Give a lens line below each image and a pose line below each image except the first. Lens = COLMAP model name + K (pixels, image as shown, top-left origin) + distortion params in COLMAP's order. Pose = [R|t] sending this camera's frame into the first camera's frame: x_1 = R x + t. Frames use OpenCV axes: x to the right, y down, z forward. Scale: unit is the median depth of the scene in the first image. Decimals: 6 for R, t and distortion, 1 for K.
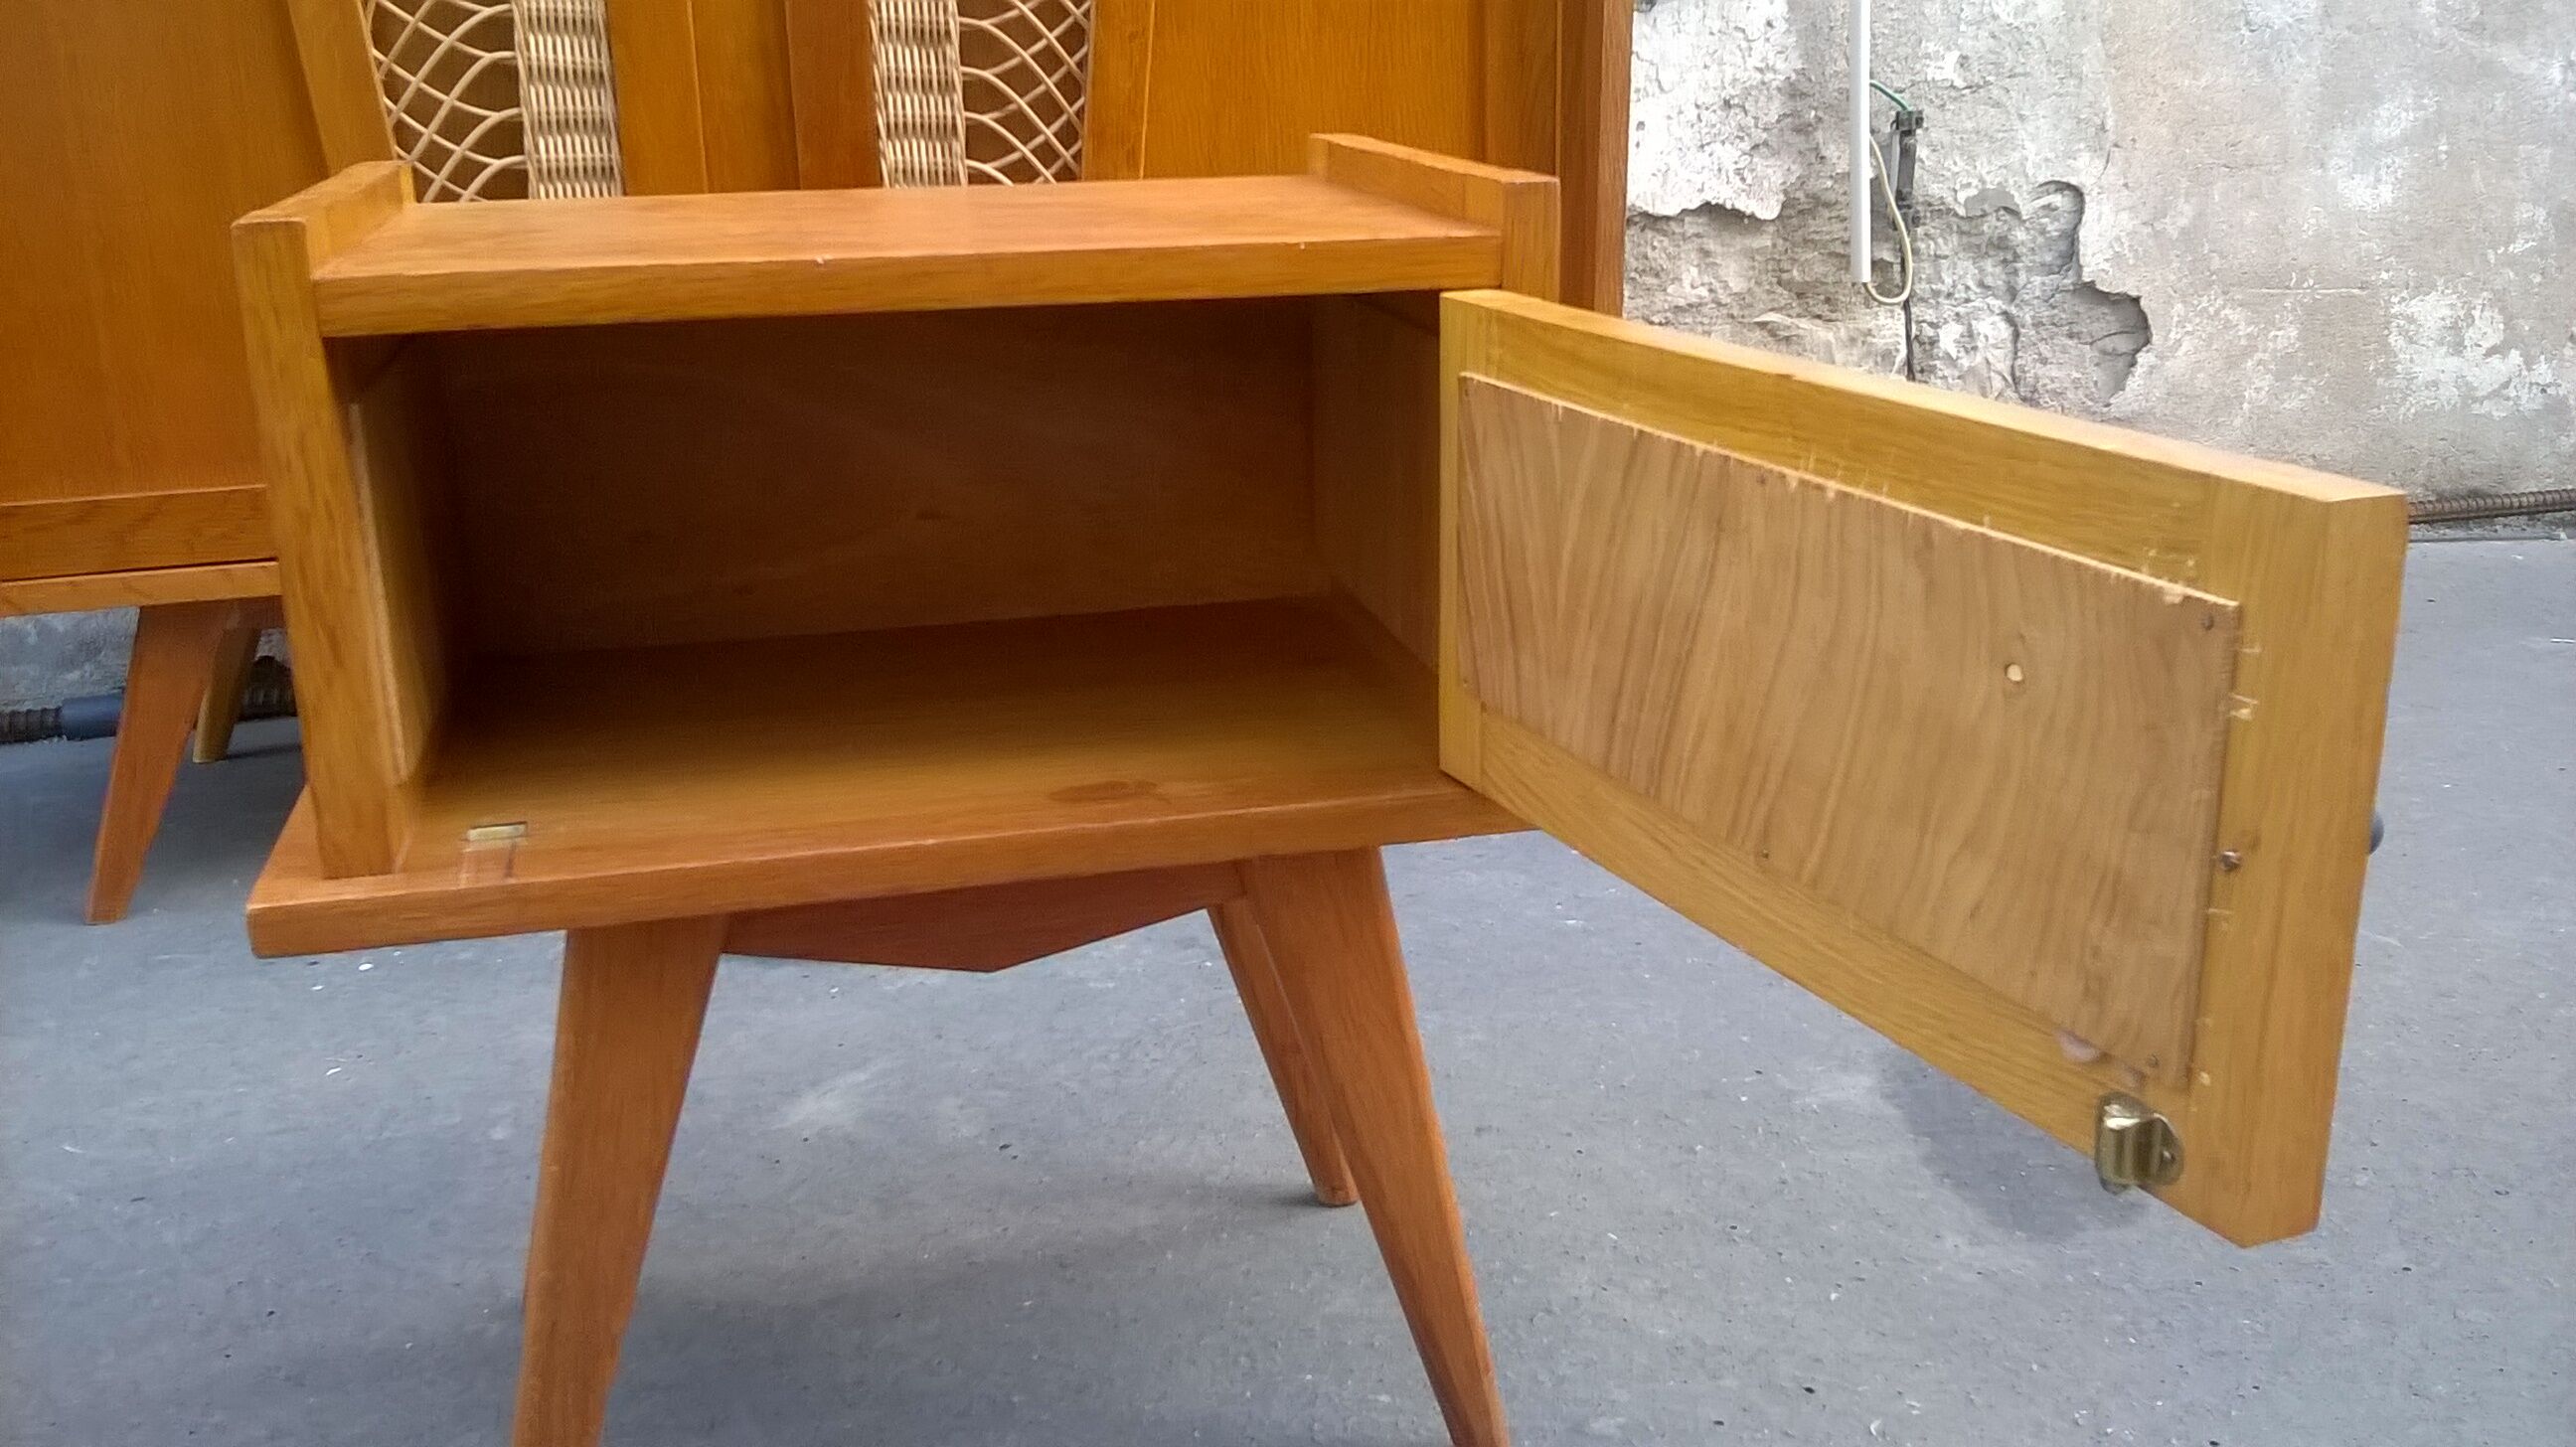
lens RADIAL K [[2283.1, 0, 1298.6], [0, 2283.1, 689.8], [0, 0, 1]] dist [0.039689, -0.165463]
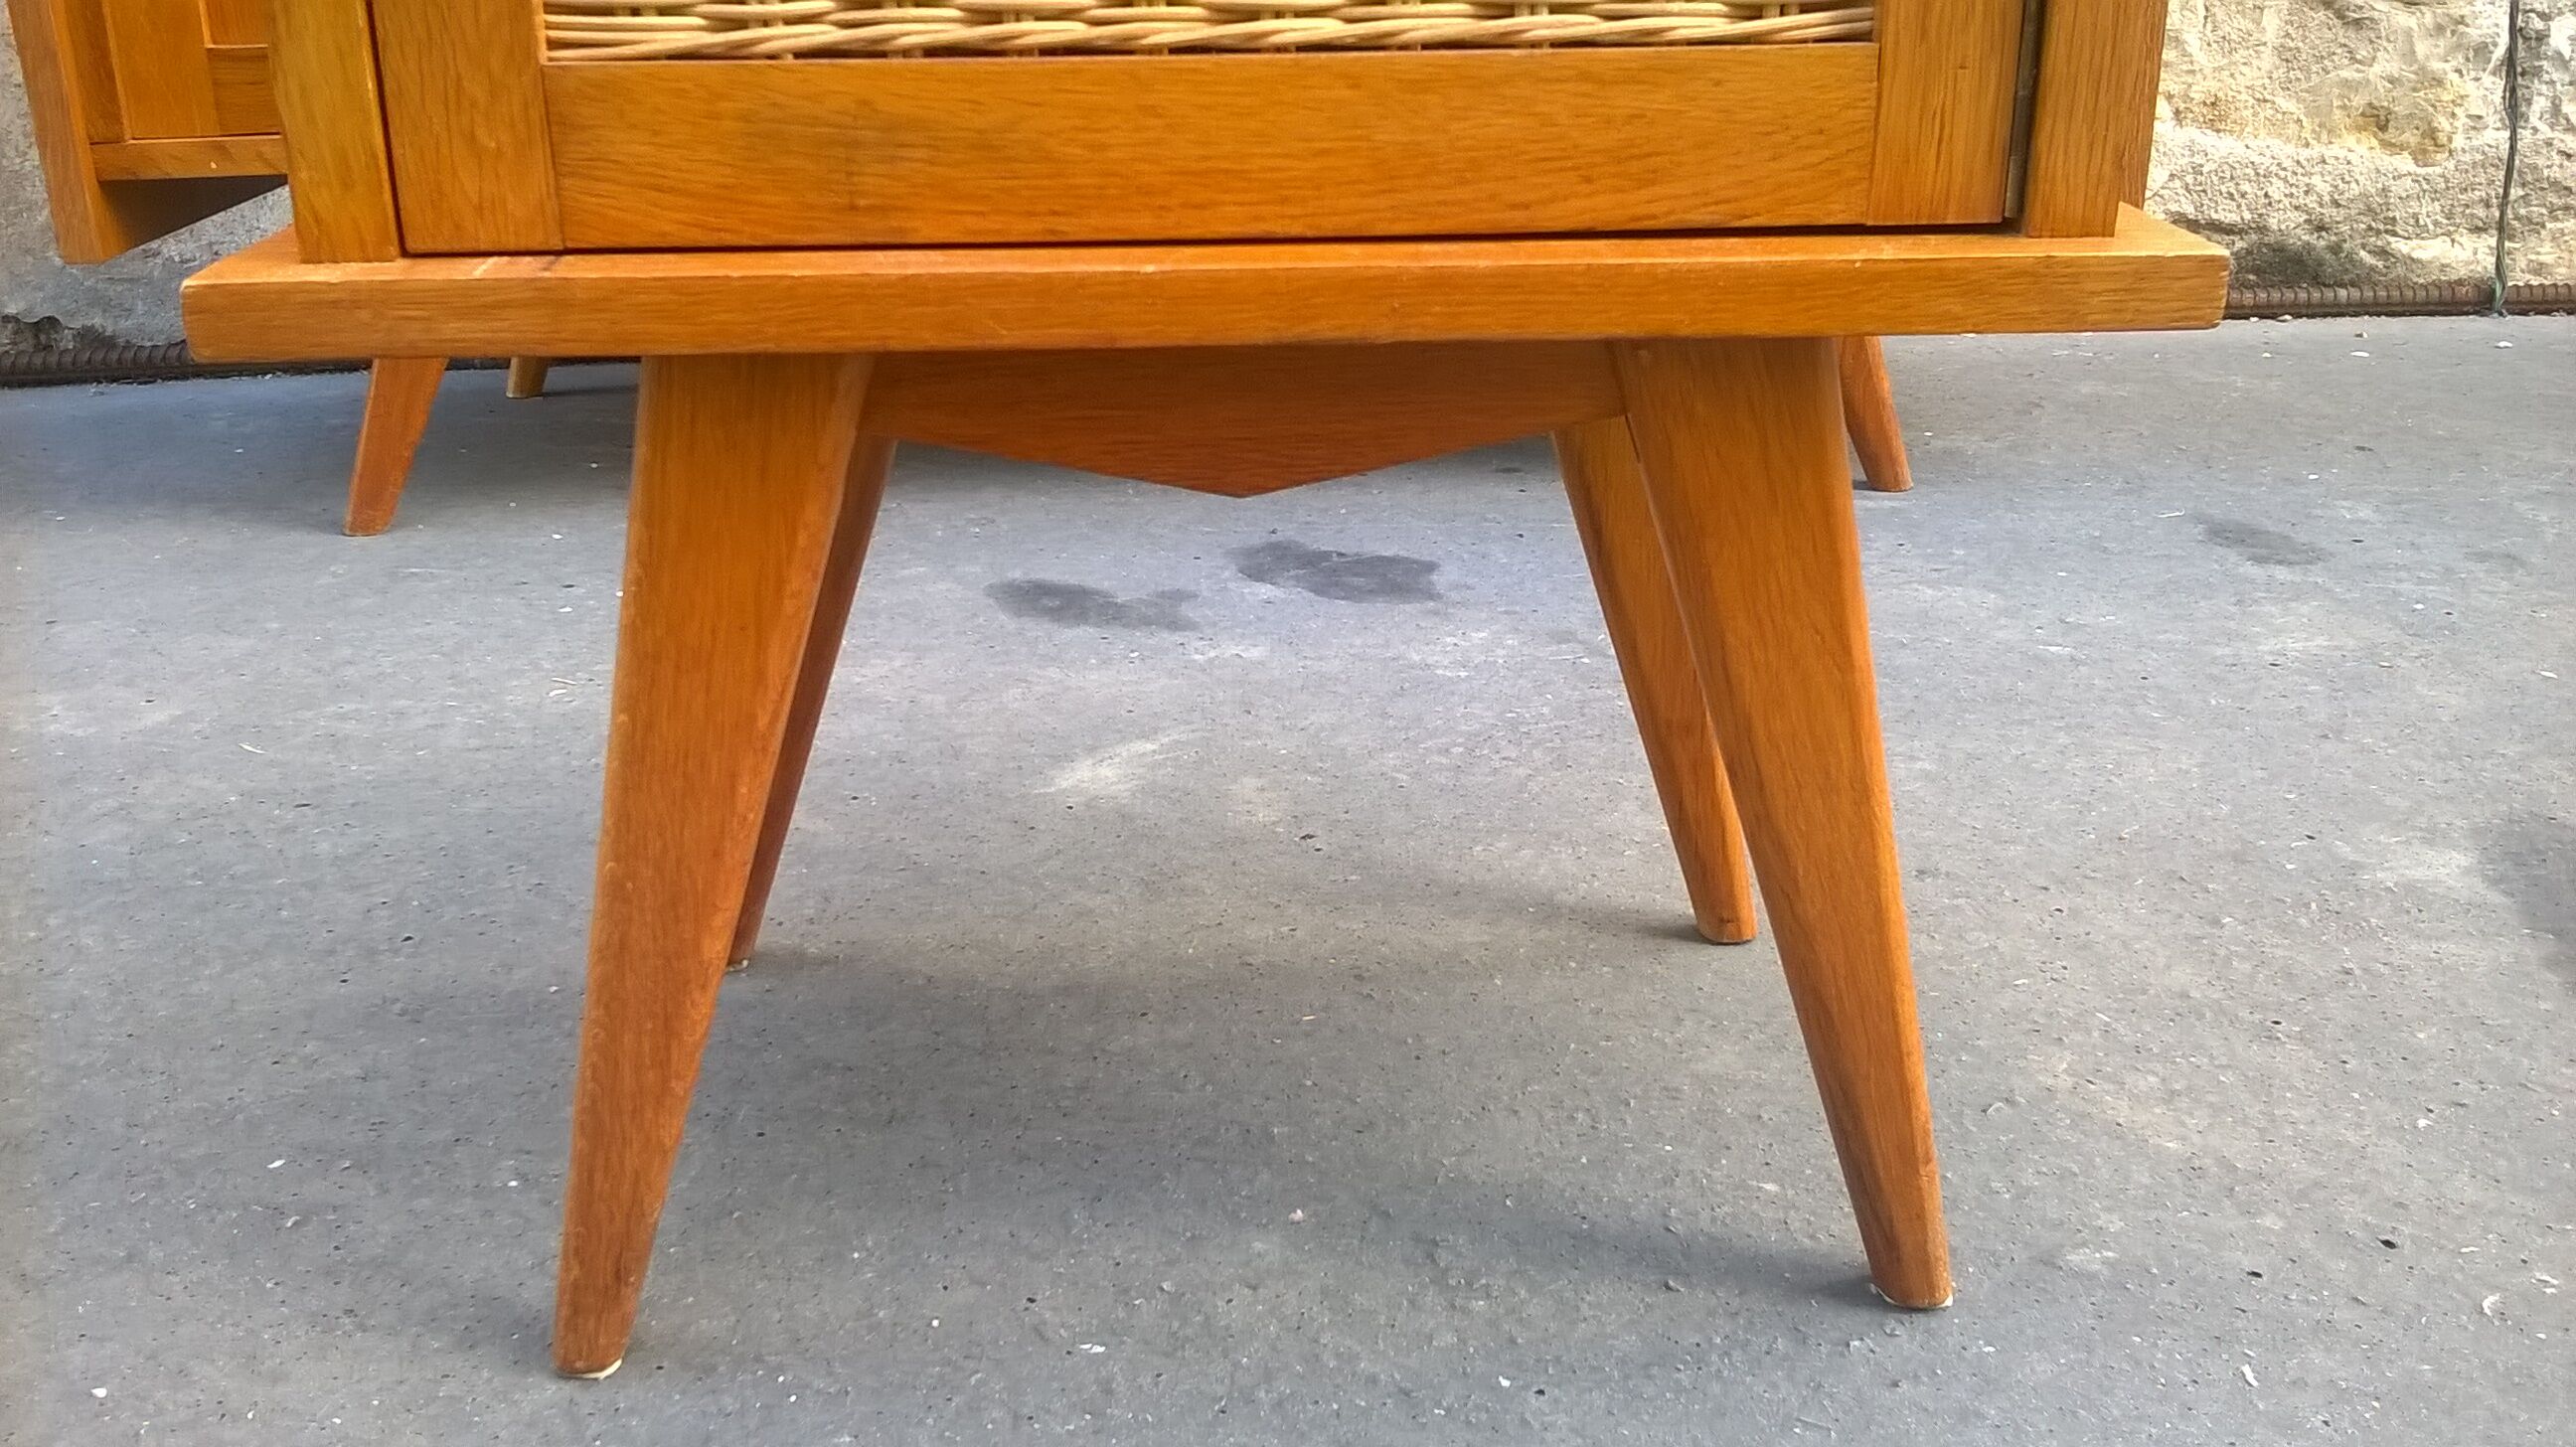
lens RADIAL K [[2283.1, 0, 1286.8], [0, 2283.1, 694.0], [0, 0, 1]] dist [0.039689, -0.165463]
pose [[0.980492, 0.077296, -0.180724, 0.004776], [-0.062973, 0.994500, 0.083696, 0.085231], [0.186199, -0.070682, 0.979966, 0.223849]]
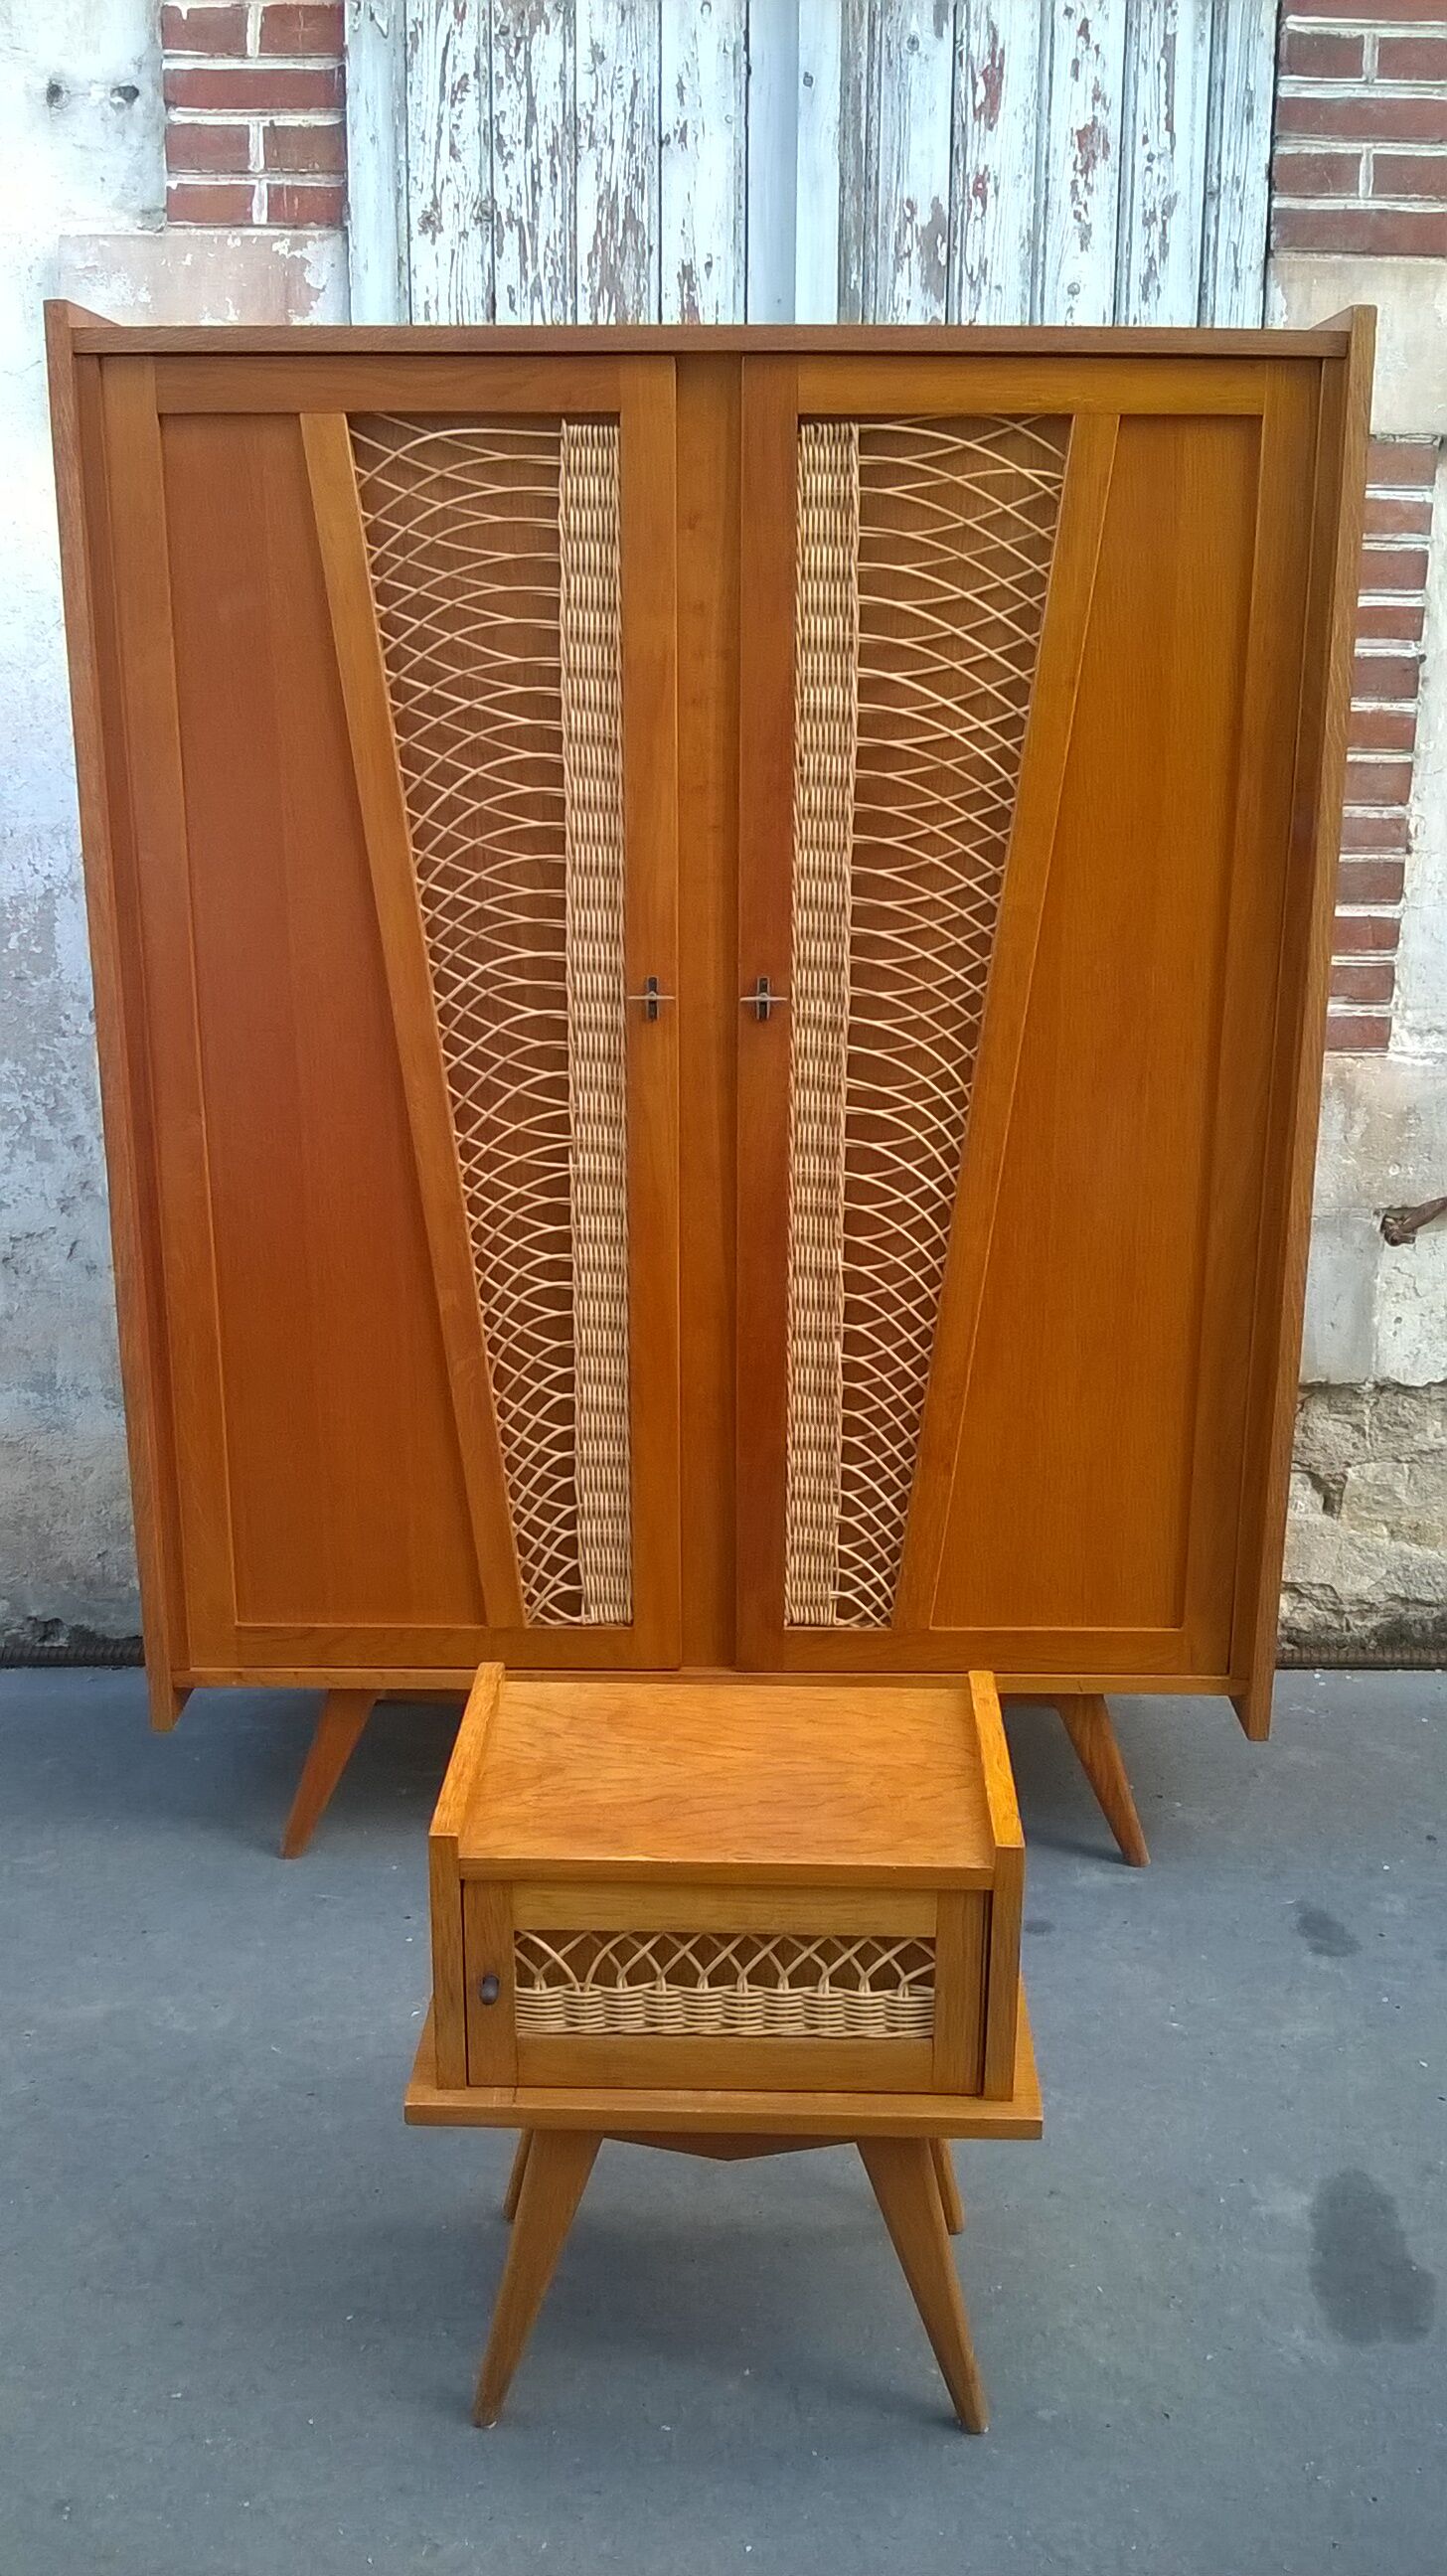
lens RADIAL K [[2283.1, 0, 719.6], [0, 2283.1, 1245.5], [0, 0, 1]] dist [0.039689, -0.165463]
pose [[0.961122, 0.093383, -0.259853, 0.220329], [-0.098786, 0.995078, -0.007782, -0.468581], [0.257848, 0.033149, 0.965617, -0.710565]]
